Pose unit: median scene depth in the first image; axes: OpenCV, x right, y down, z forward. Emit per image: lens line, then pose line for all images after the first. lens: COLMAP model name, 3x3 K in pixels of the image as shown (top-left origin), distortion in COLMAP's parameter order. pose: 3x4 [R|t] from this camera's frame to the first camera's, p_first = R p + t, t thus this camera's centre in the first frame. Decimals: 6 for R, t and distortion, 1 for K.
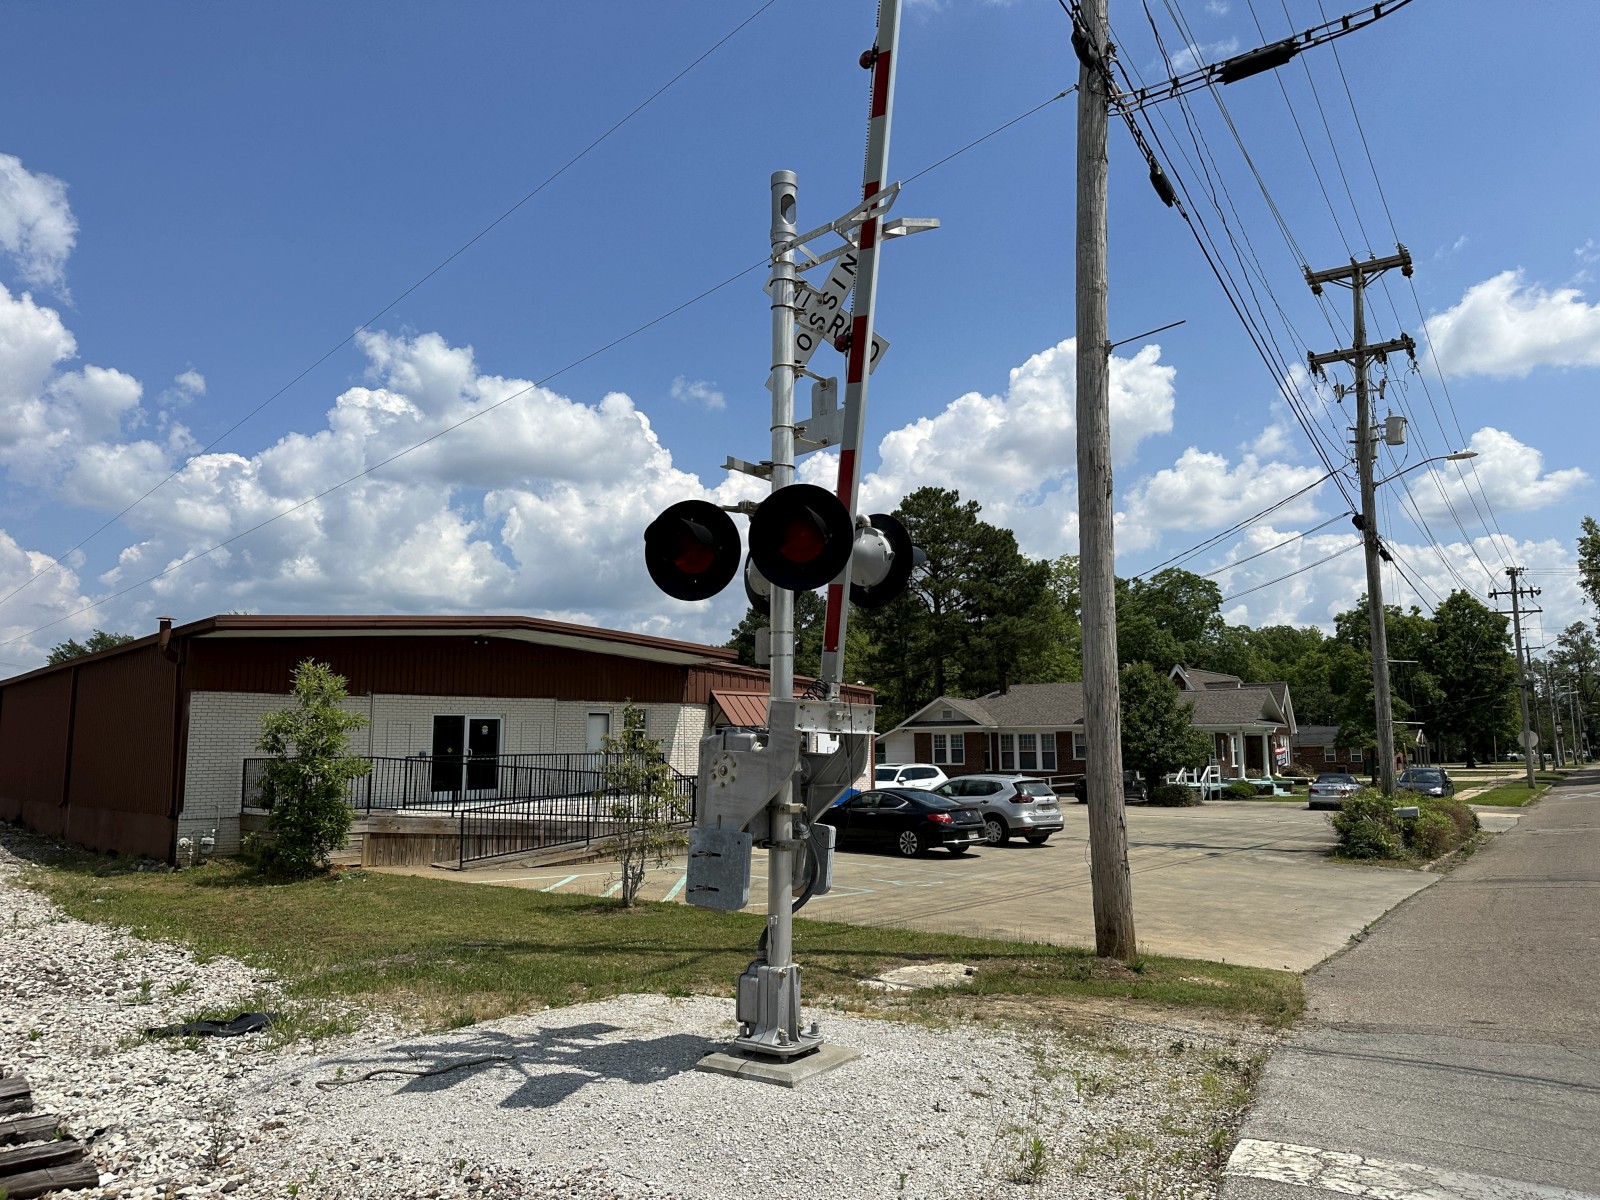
lens RADIAL K [[1130.3, 0, 867.7], [0, 1130.3, 631.6], [0, 0, 1]] dist [0.003208, -0.023919]
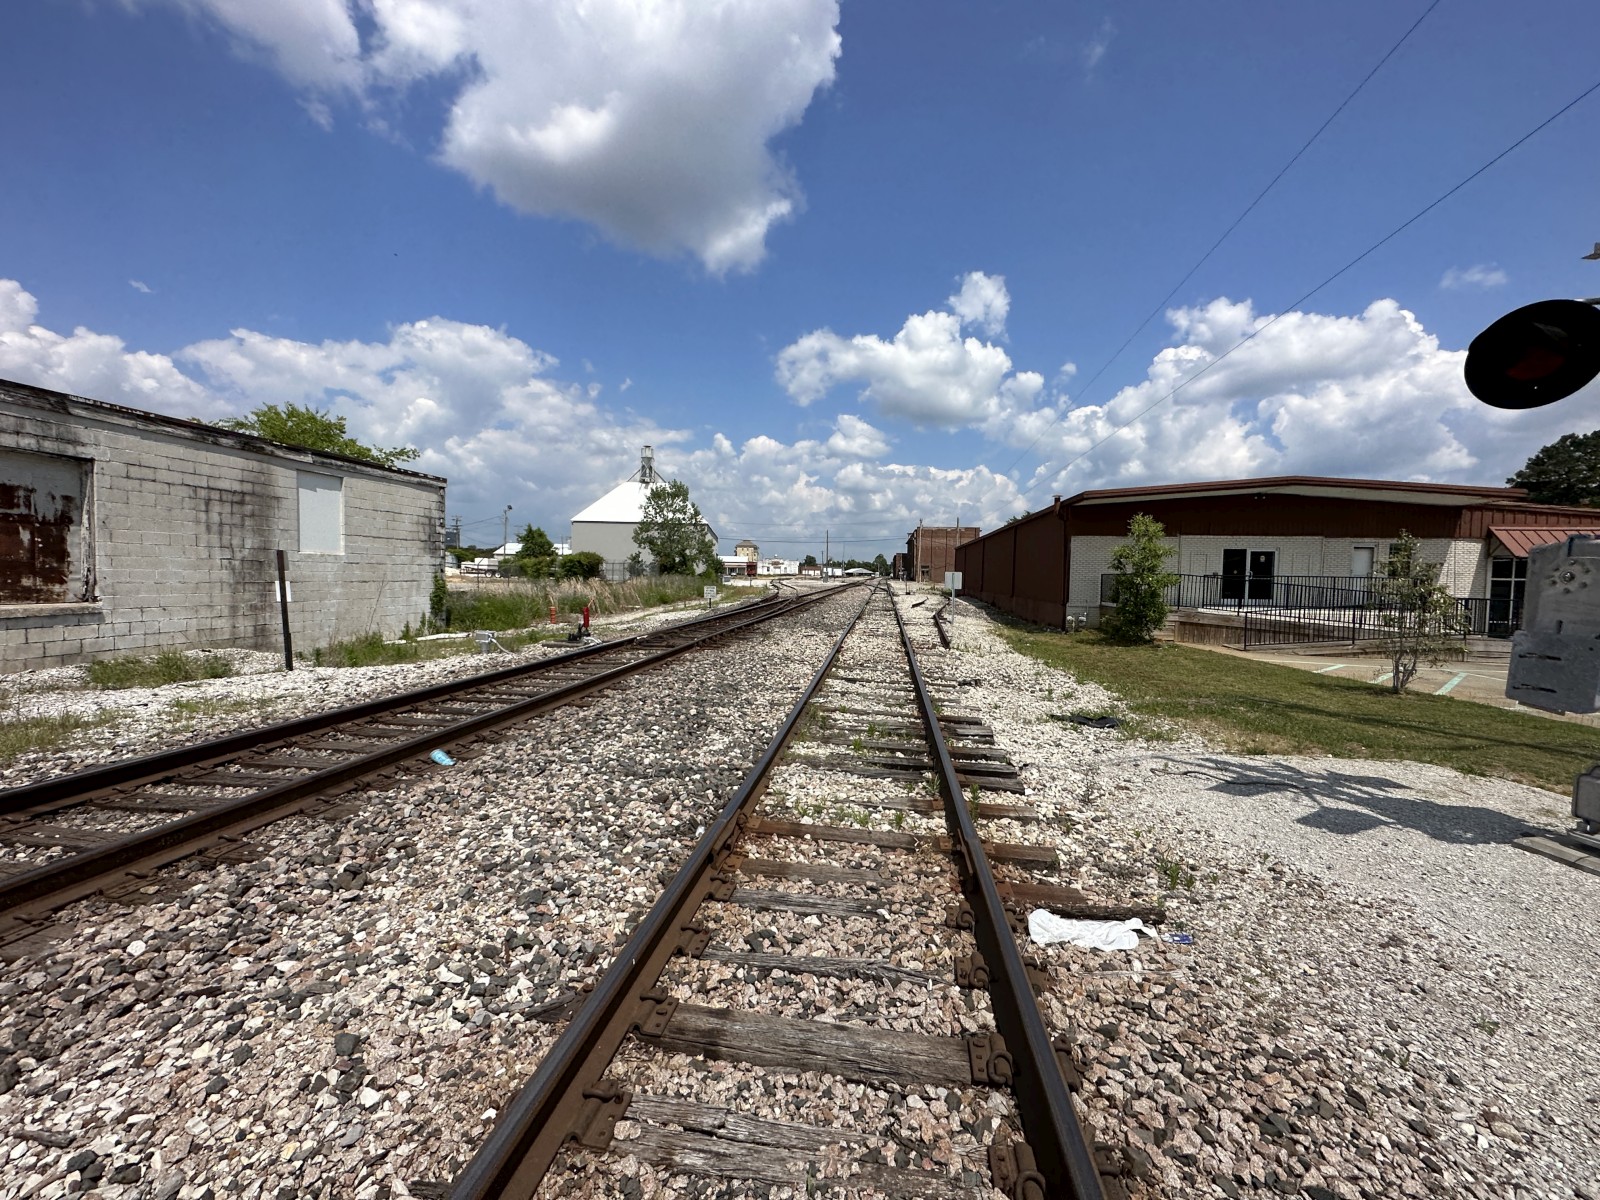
lens RADIAL K [[645.2, 0, 800.0], [0, 645.2, 600.0], [0, 0, 1]] dist [0.001656, -0.000067]
pose [[0.590873, 0.047031, -0.805392, -0.061157], [0.065312, 0.992234, 0.105858, 0.039677], [0.804116, -0.115150, 0.583213, 0.106634]]
